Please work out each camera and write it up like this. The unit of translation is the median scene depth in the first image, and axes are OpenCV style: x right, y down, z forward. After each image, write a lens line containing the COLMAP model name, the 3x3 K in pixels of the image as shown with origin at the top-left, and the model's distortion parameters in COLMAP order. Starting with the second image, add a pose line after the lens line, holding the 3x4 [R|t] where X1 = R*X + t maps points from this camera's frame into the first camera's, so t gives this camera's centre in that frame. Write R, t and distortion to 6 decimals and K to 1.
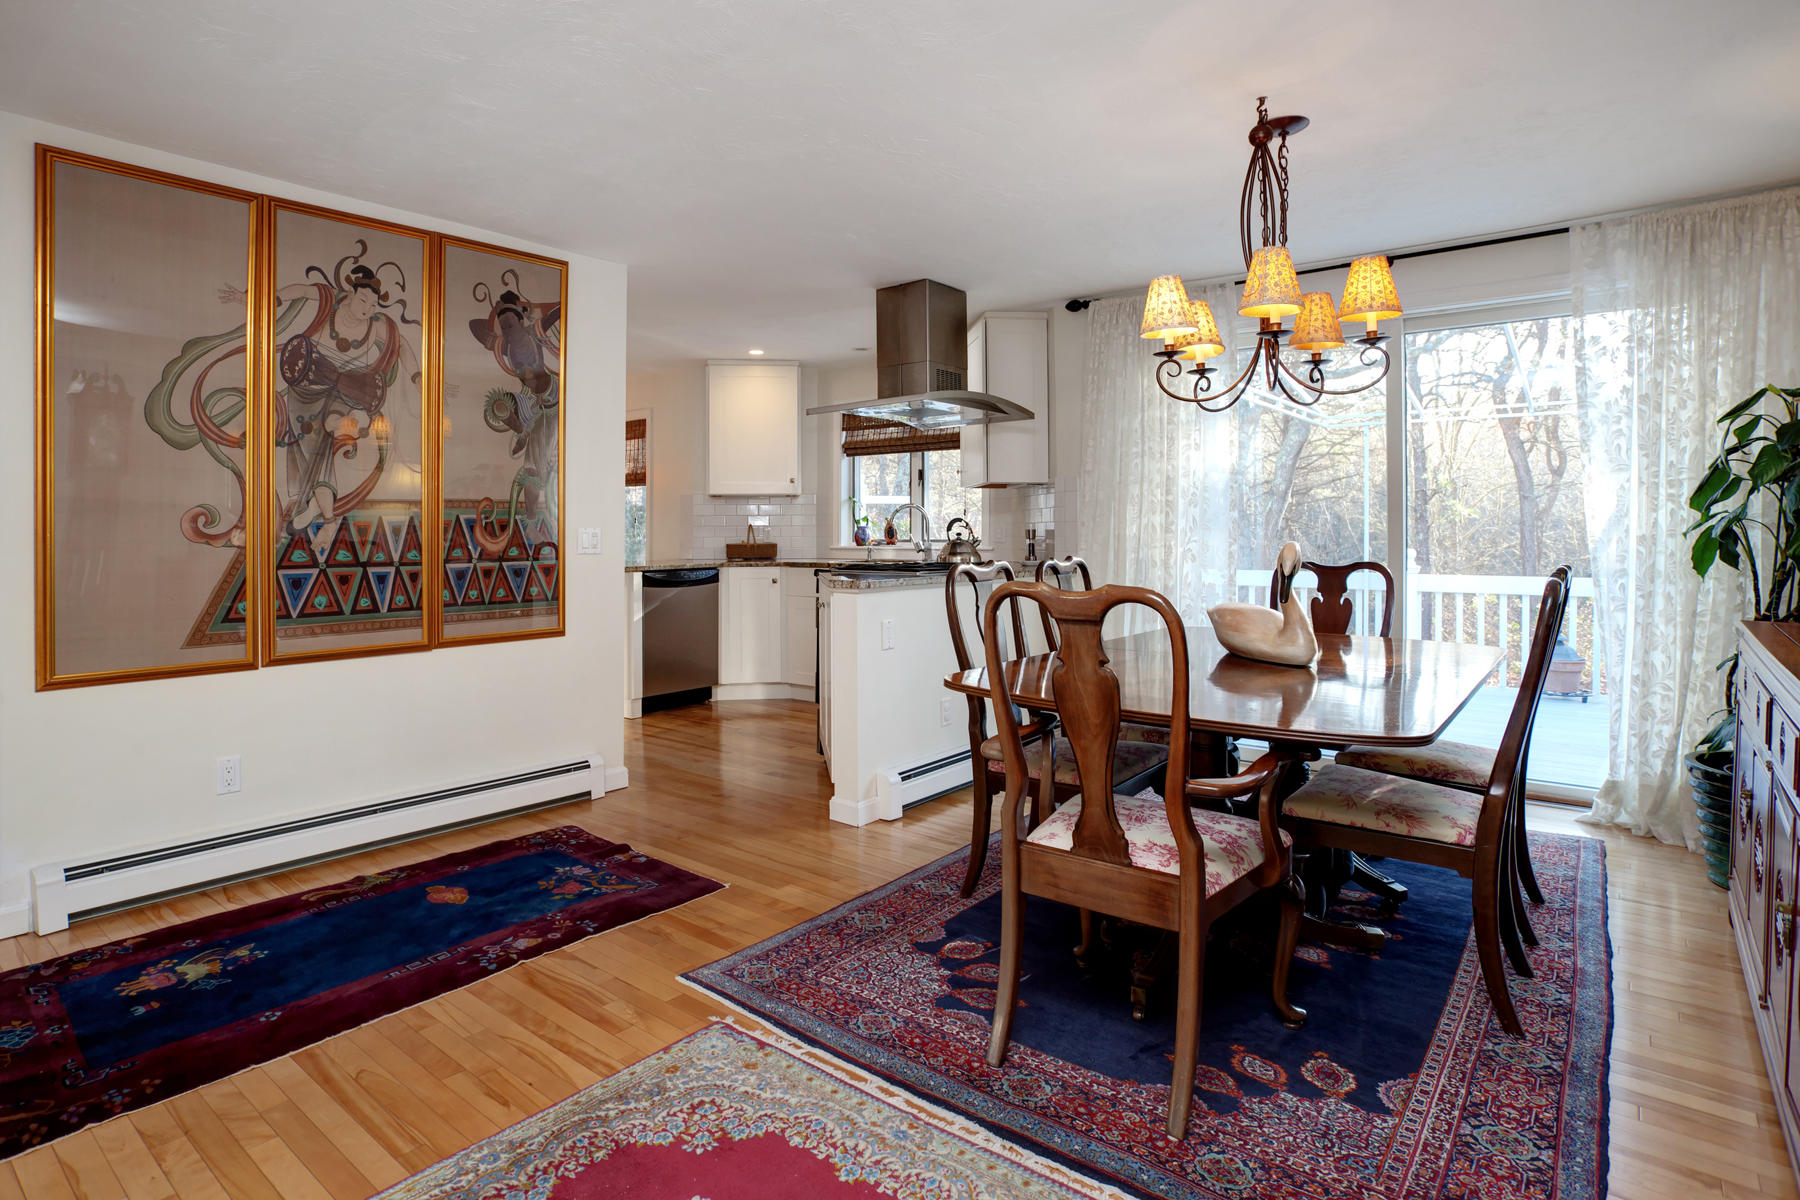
lens RADIAL K [[933.7, 0, 924.5], [0, 933.7, 571.5], [0, 0, 1]] dist [-0.073029, 0.027603]
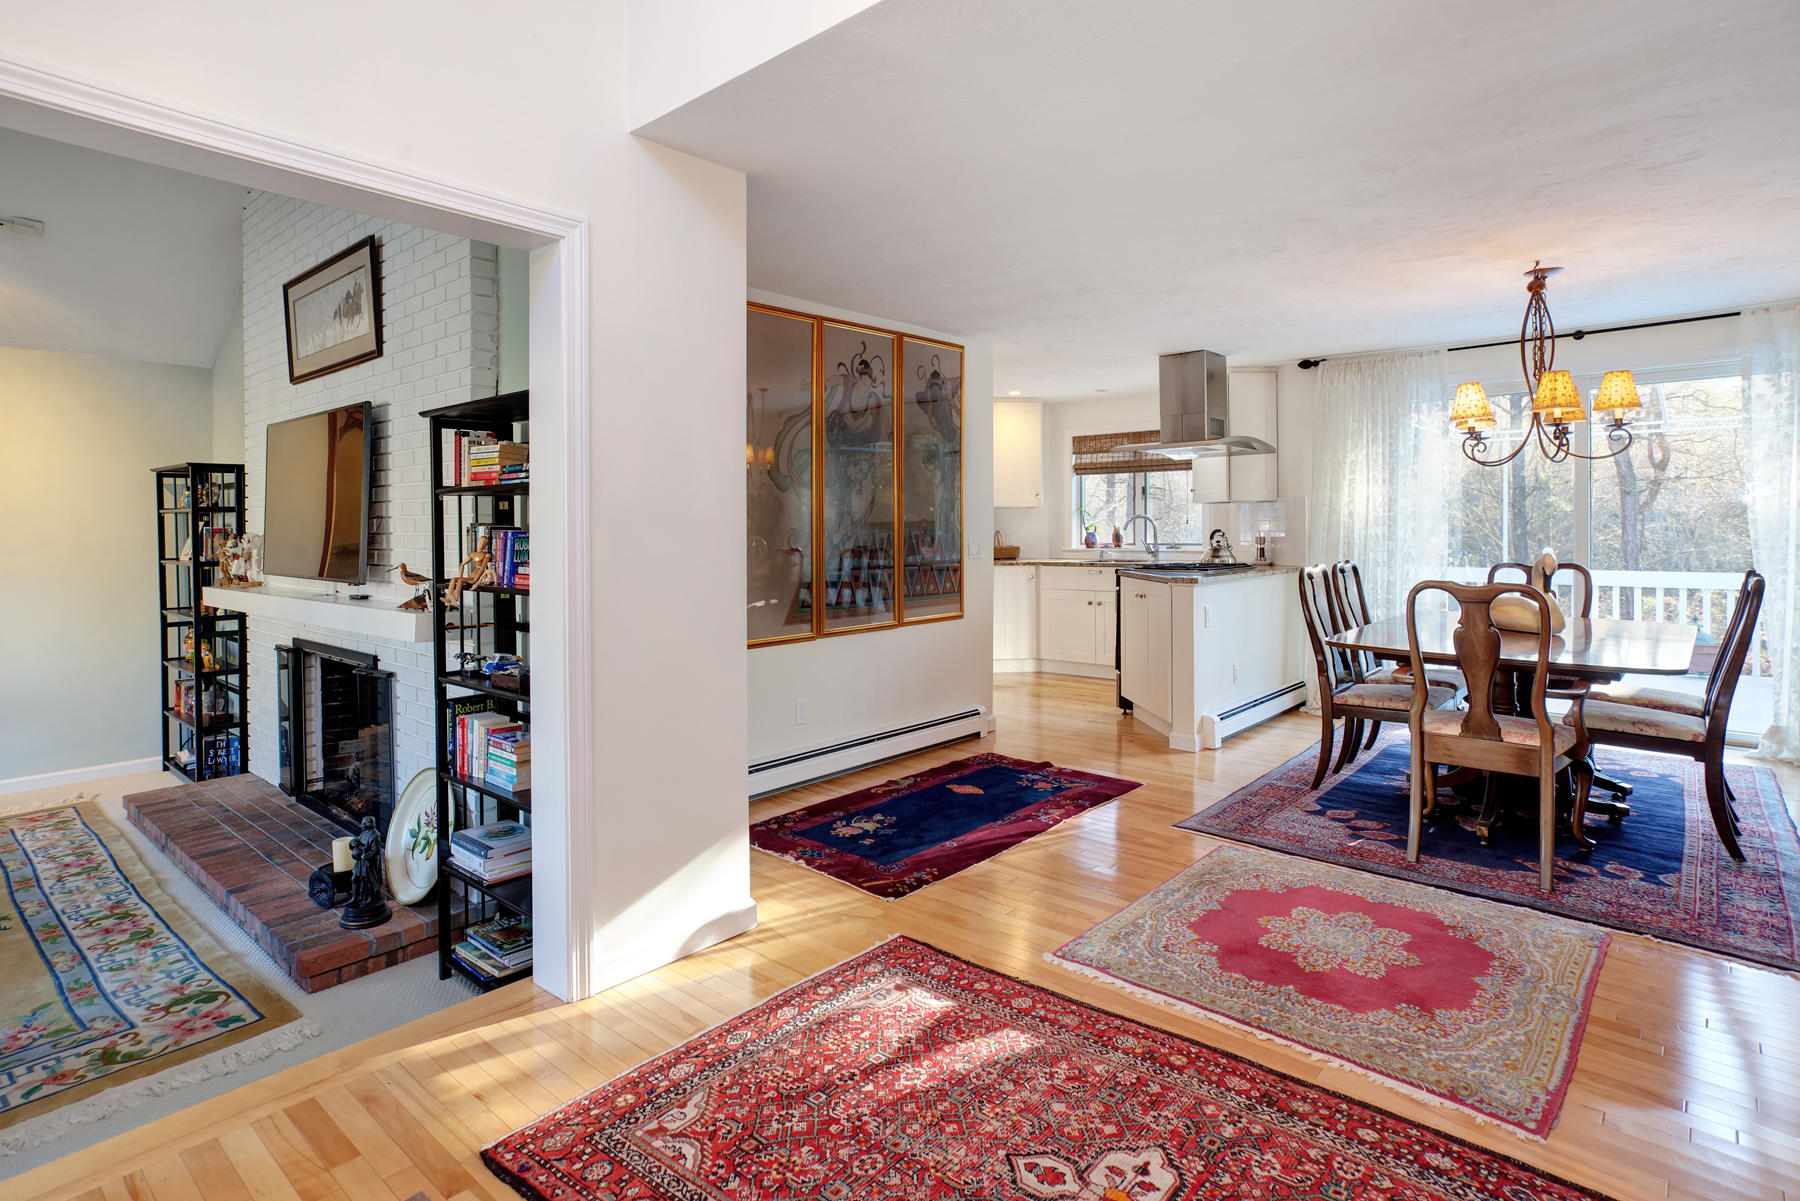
lens RADIAL K [[933.8, 0, 934.7], [0, 933.8, 568.6], [0, 0, 1]] dist [-0.003719, 0.022028]
pose [[0.999334, -0.002540, -0.036413, -0.449673], [0.002685, 0.999989, 0.003933, -0.012178], [0.036403, -0.004028, 0.999329, -0.465494]]
